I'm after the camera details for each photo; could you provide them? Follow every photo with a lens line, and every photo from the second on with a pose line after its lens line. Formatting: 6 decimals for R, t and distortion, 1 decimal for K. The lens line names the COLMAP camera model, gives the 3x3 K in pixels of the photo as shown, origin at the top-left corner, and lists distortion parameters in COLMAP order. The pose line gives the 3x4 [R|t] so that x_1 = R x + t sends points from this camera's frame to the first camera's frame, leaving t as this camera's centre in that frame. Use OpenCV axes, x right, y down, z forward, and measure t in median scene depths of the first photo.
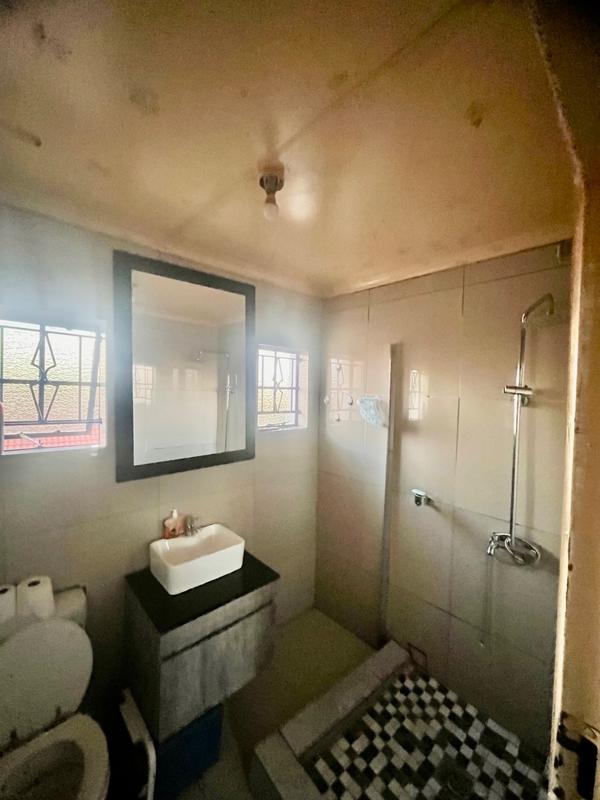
lens RADIAL K [[325.4, 0, 300.7], [0, 325.4, 400.6], [0, 0, 1]] dist [-0.003100, 0.000169]
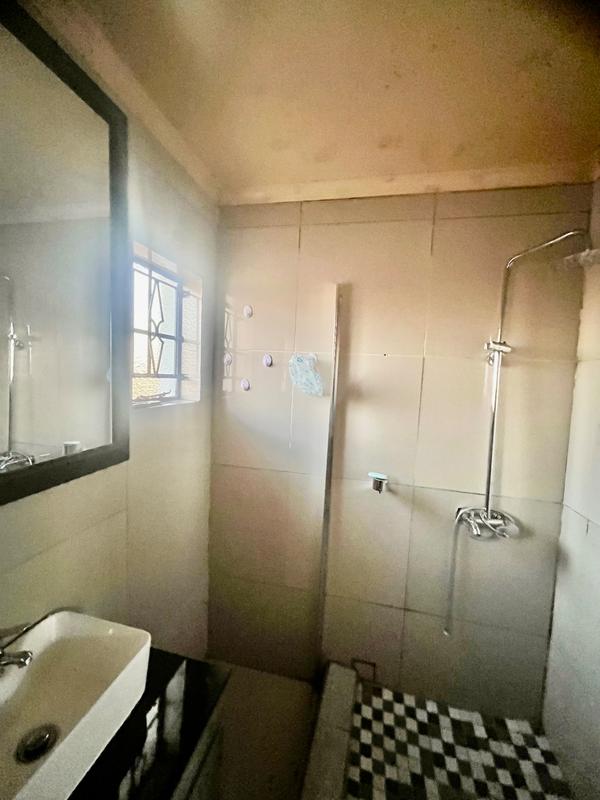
lens RADIAL K [[325.4, 0, 299.8], [0, 325.4, 397.5], [0, 0, 1]] dist [-0.003100, 0.000169]
pose [[0.827431, -0.023896, 0.561059, -0.233704], [-0.009779, 0.998330, 0.056942, 0.049137], [-0.561482, -0.052602, 0.825815, 0.463140]]
